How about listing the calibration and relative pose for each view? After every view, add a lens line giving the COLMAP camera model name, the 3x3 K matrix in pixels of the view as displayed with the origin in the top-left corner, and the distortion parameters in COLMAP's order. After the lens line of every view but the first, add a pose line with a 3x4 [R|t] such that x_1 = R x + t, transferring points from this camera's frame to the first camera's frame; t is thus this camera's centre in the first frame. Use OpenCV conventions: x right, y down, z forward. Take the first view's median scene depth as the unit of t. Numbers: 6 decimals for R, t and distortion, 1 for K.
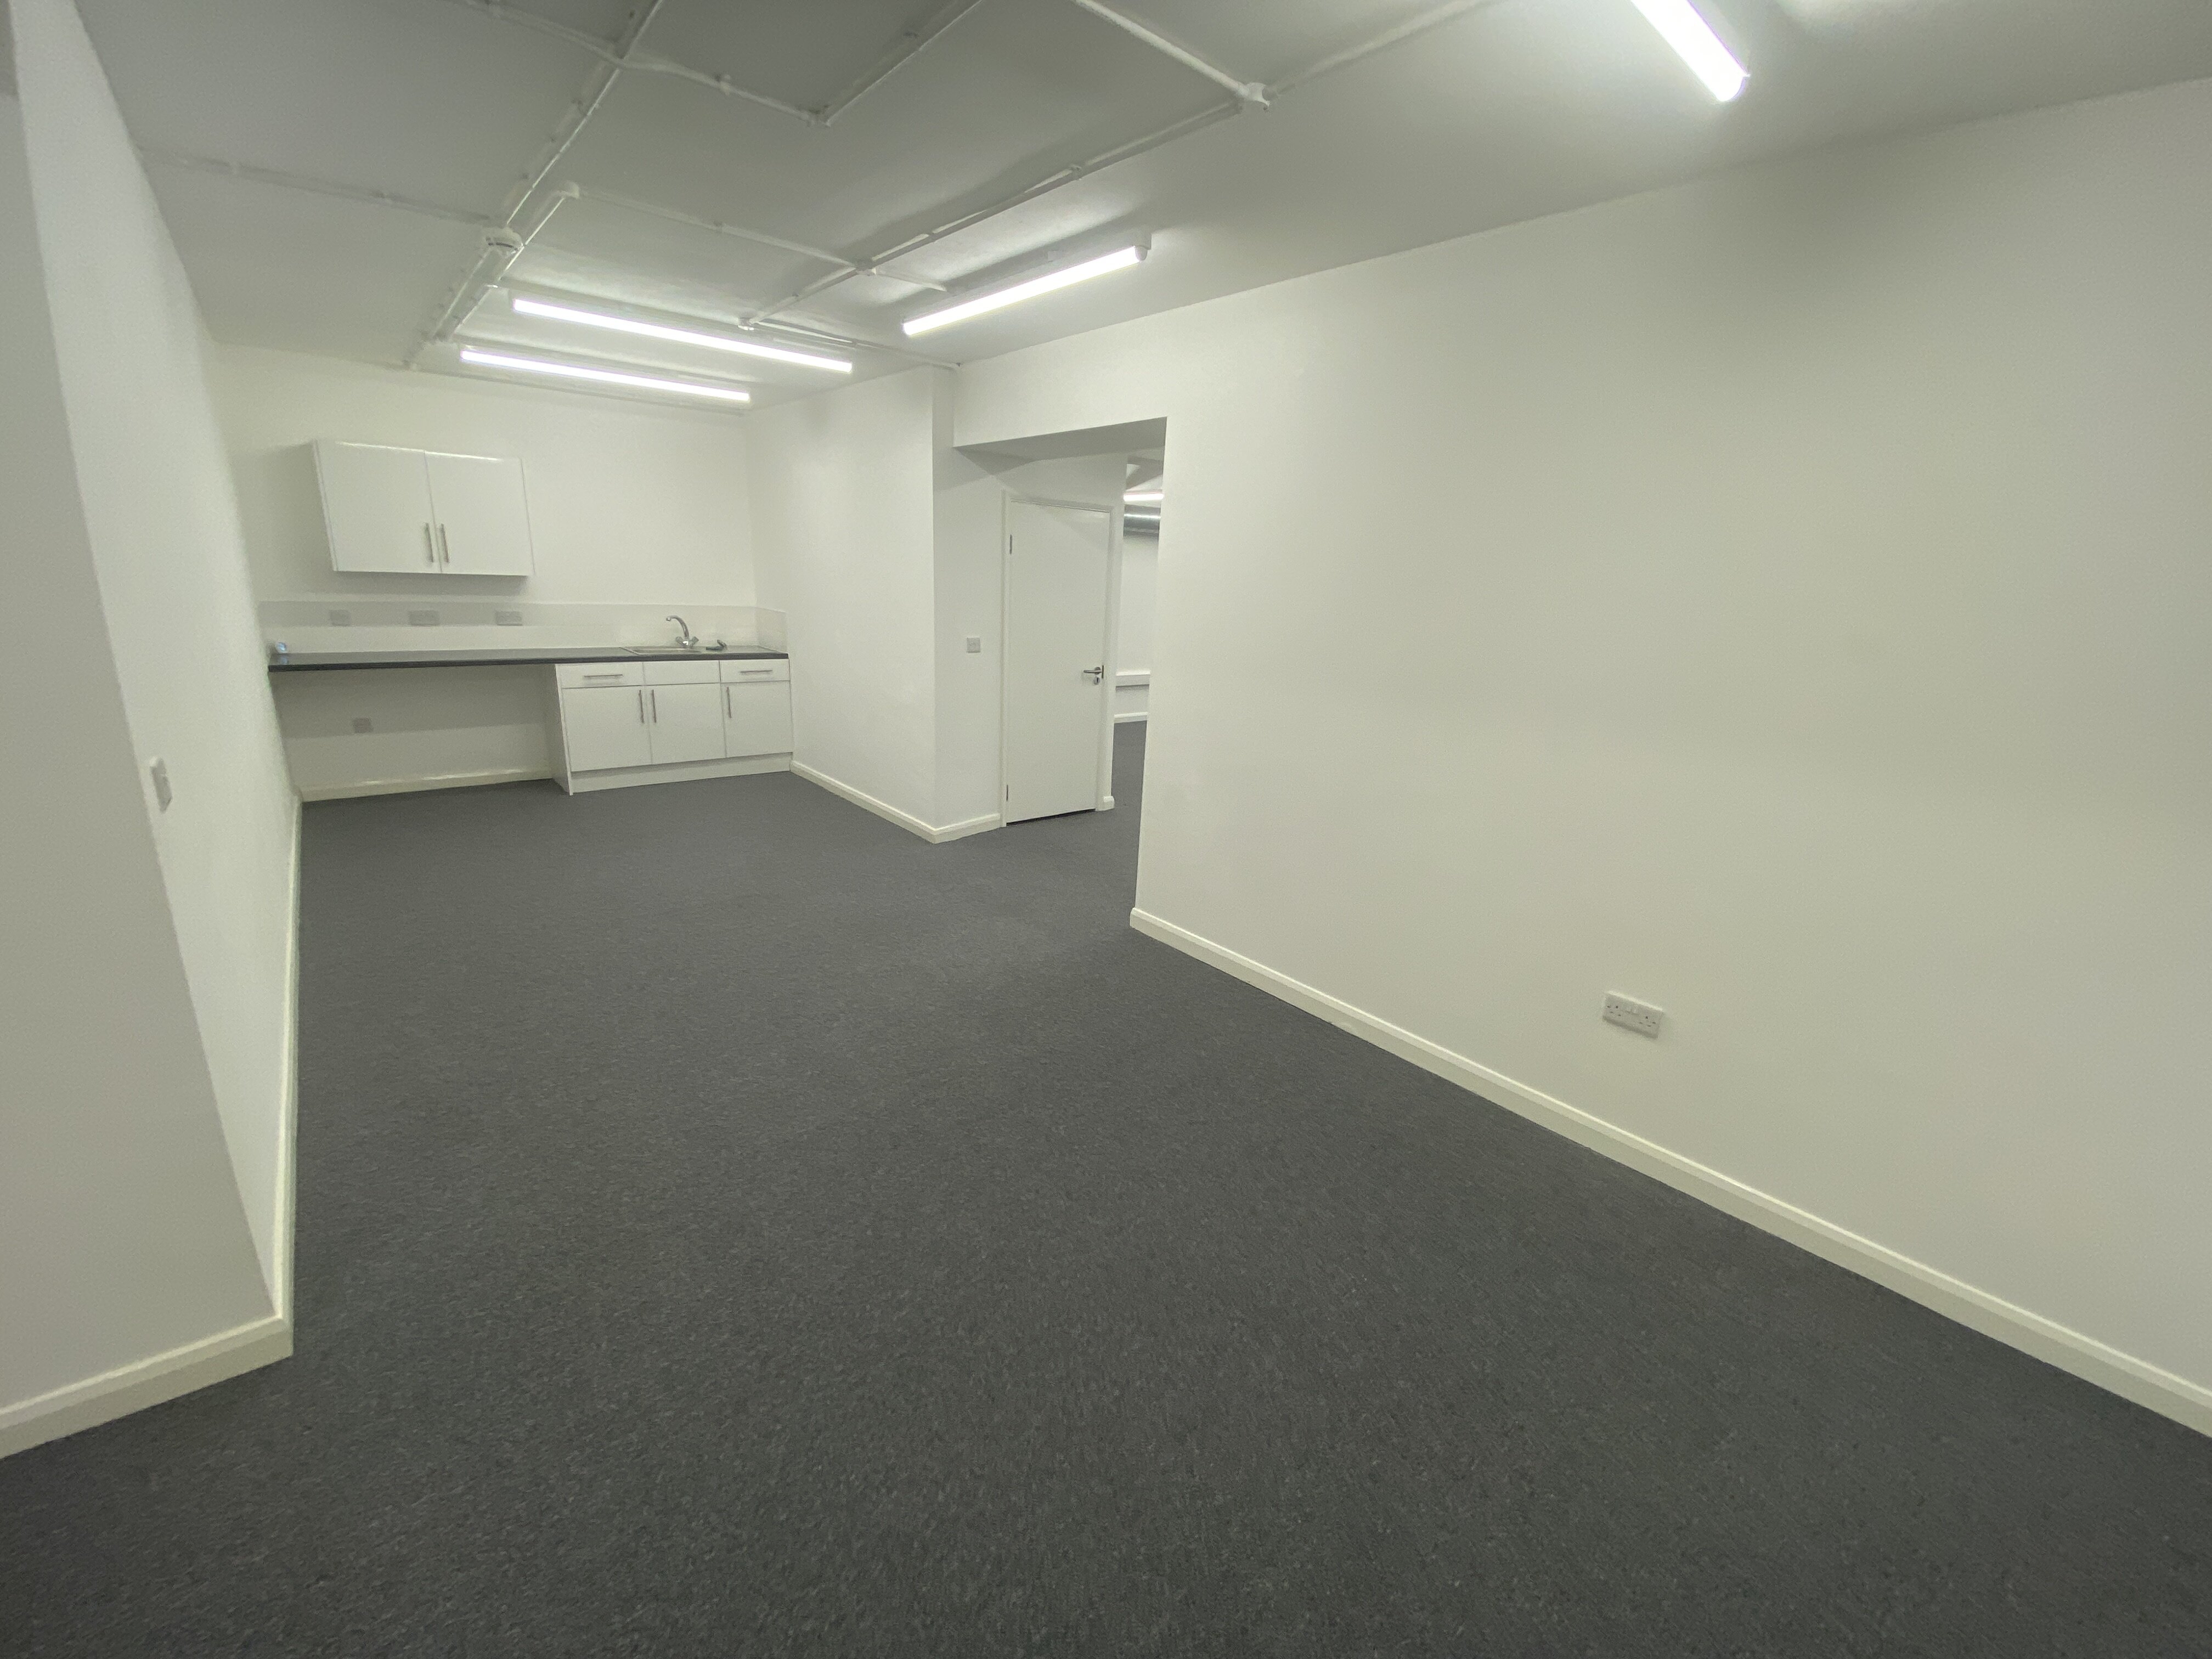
lens RADIAL K [[899.6, 0, 1106.0], [0, 899.6, 829.5], [0, 0, 1]] dist [-0.018080, -0.000185]
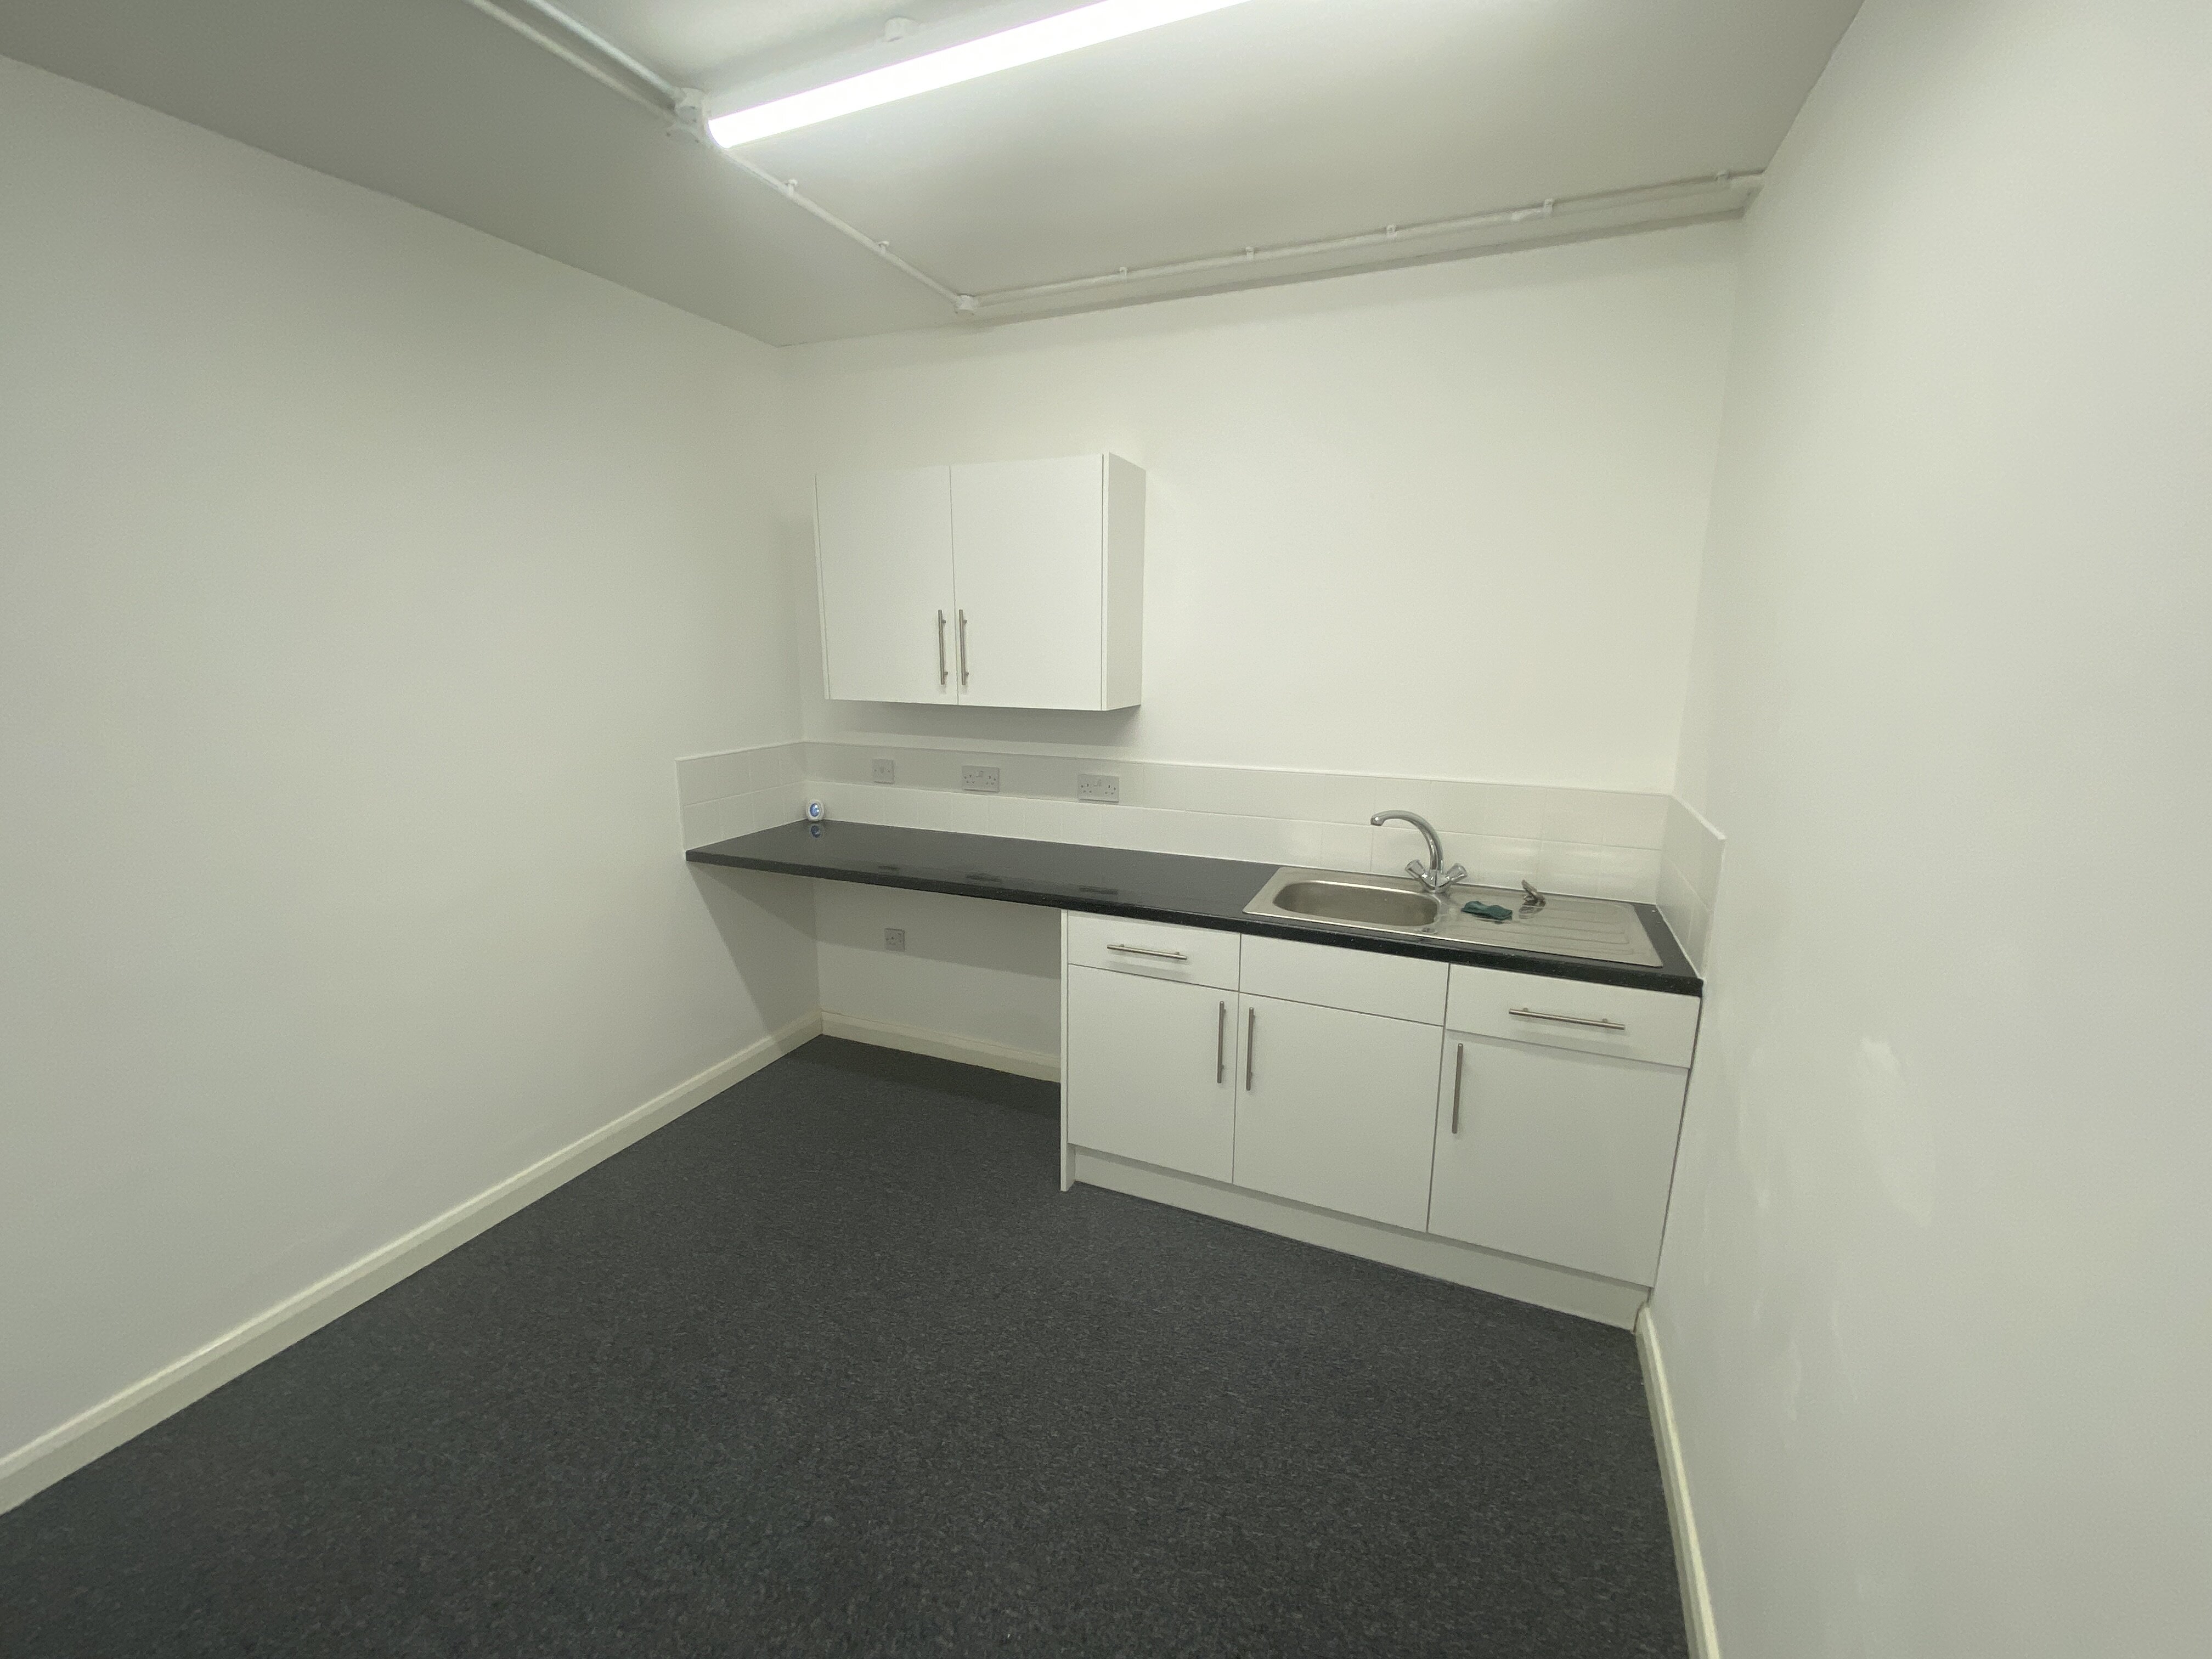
lens RADIAL K [[881.3, 0, 1106.0], [0, 881.3, 829.5], [0, 0, 1]] dist [0.000617, -0.000063]
pose [[0.444721, 0.135536, -0.885355, -0.224207], [-0.231750, 0.972235, 0.032426, -0.235375], [0.865168, 0.190761, 0.463784, 0.788834]]
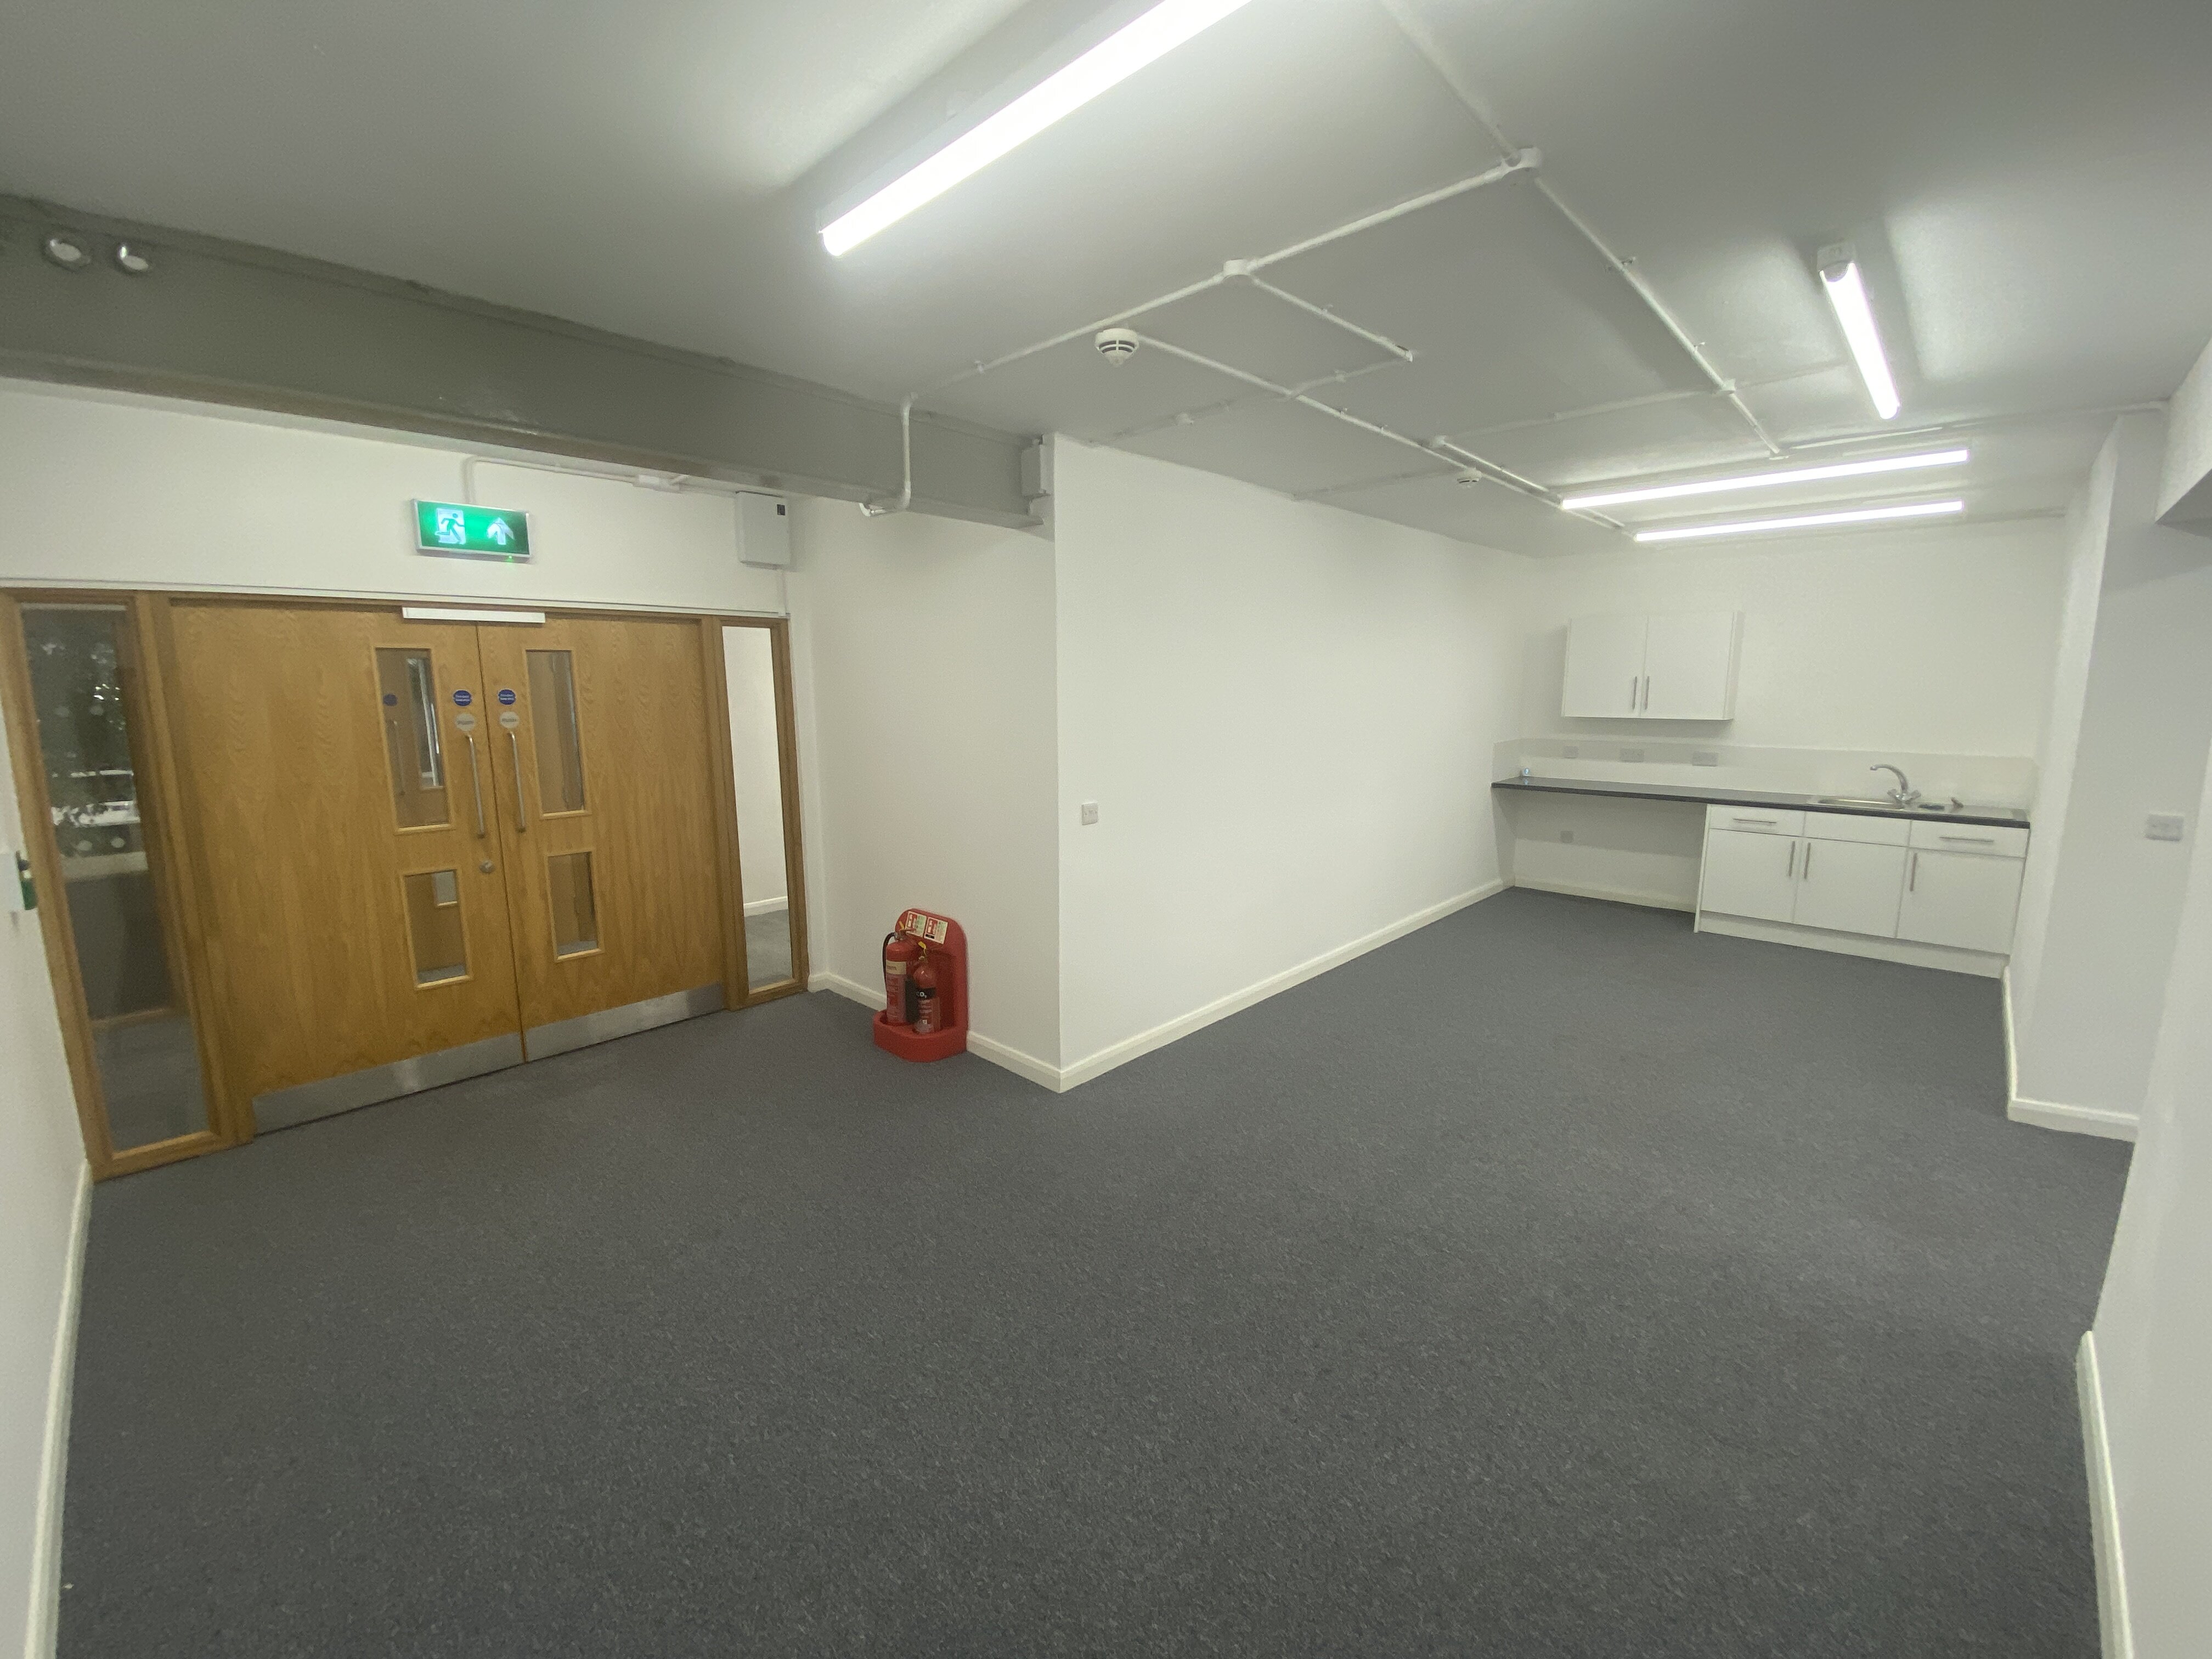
lens RADIAL K [[891.3, 0, 1093.3], [0, 891.3, 826.3], [0, 0, 1]] dist [-0.025384, -0.000167]
pose [[0.085431, 0.109829, -0.990272, 0.314607], [-0.262605, 0.961244, 0.083955, -0.058719], [0.961114, 0.252878, 0.110962, 0.212287]]
